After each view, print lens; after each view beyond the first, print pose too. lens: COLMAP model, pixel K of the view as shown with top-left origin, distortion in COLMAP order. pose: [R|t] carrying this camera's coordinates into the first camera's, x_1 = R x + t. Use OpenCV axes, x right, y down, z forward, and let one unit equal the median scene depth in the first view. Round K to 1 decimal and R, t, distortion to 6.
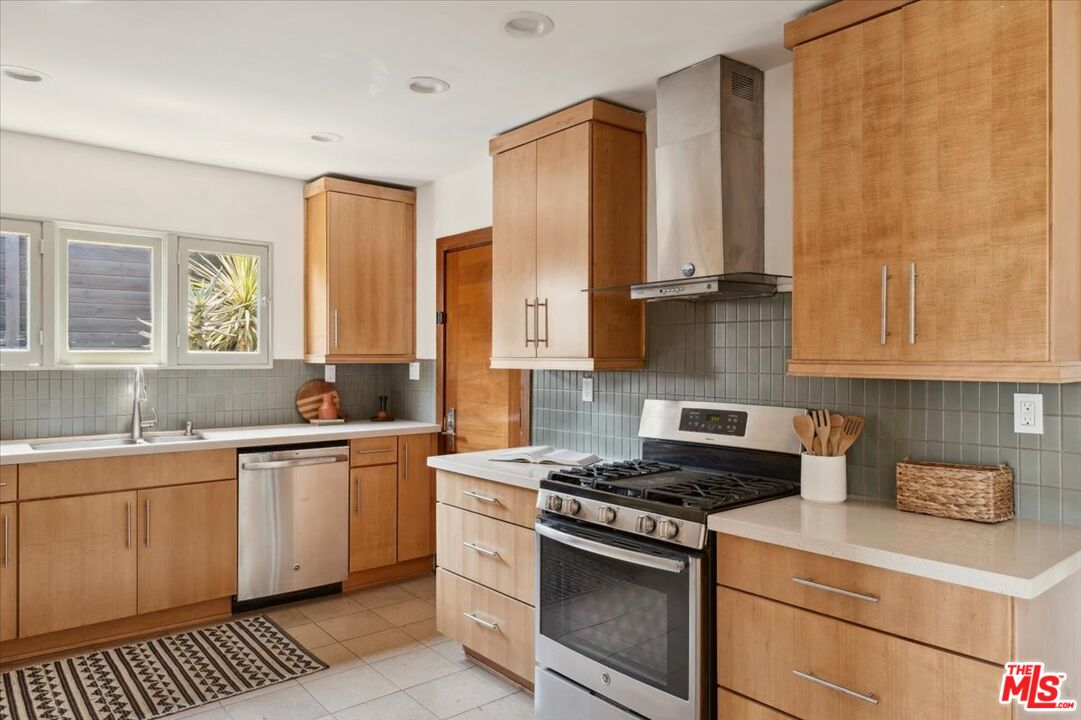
lens RADIAL K [[715.6, 0, 550.0], [0, 715.6, 361.3], [0, 0, 1]] dist [-0.000155, -0.001287]
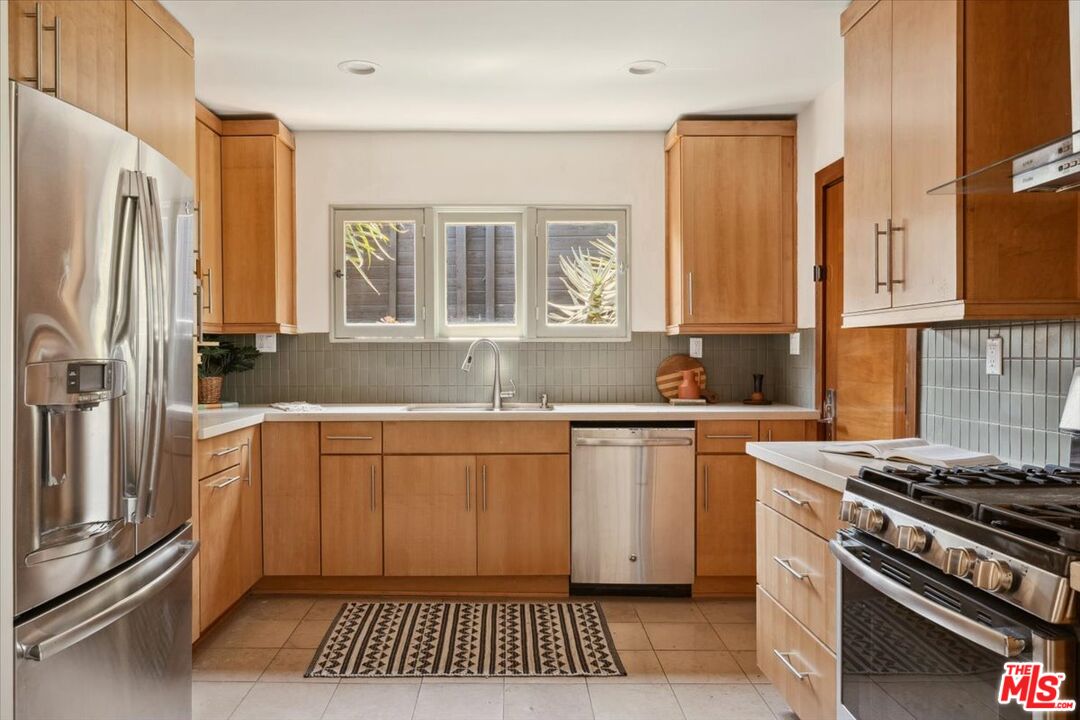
lens RADIAL K [[761.8, 0, 518.5], [0, 761.8, 366.0], [0, 0, 1]] dist [0.005960, 0.006365]
pose [[0.763364, 0.003320, -0.645960, 0.165310], [0.002580, 0.999963, 0.008188, 0.040175], [0.645963, -0.007917, 0.763327, 0.188473]]
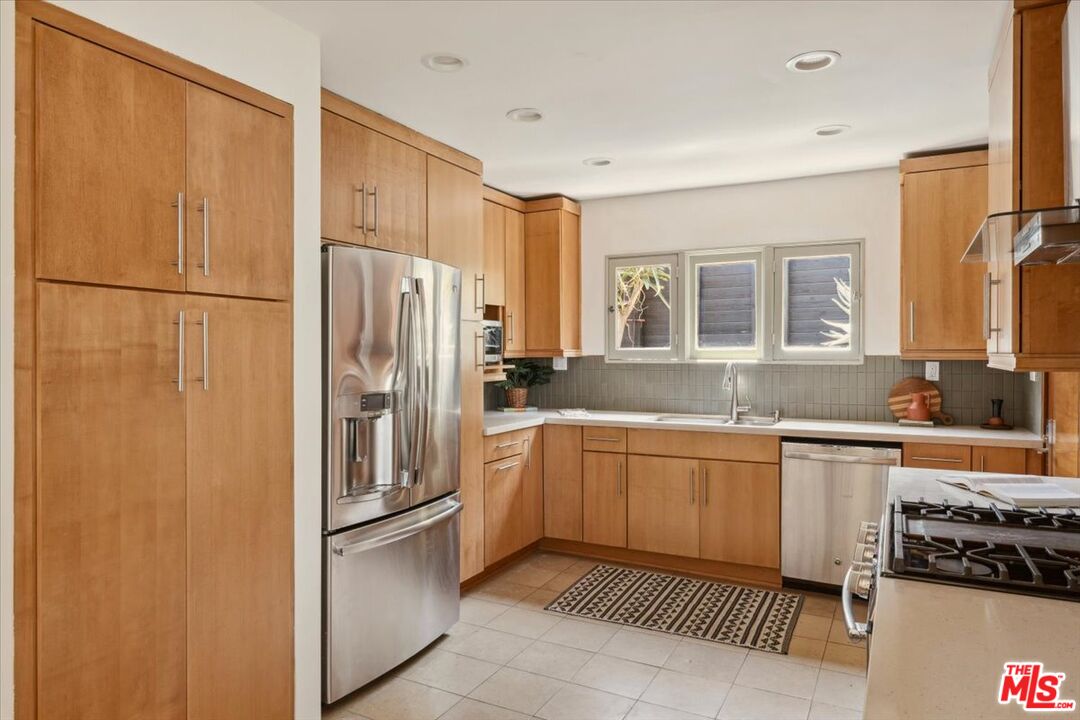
lens RADIAL K [[714.9, 0, 546.6], [0, 714.9, 369.0], [0, 0, 1]] dist [-0.000155, -0.001287]
pose [[0.374968, 0.017928, -0.926865, 0.449087], [-0.003302, 0.999832, 0.018003, -0.000241], [0.927032, -0.003690, 0.374964, 0.261236]]
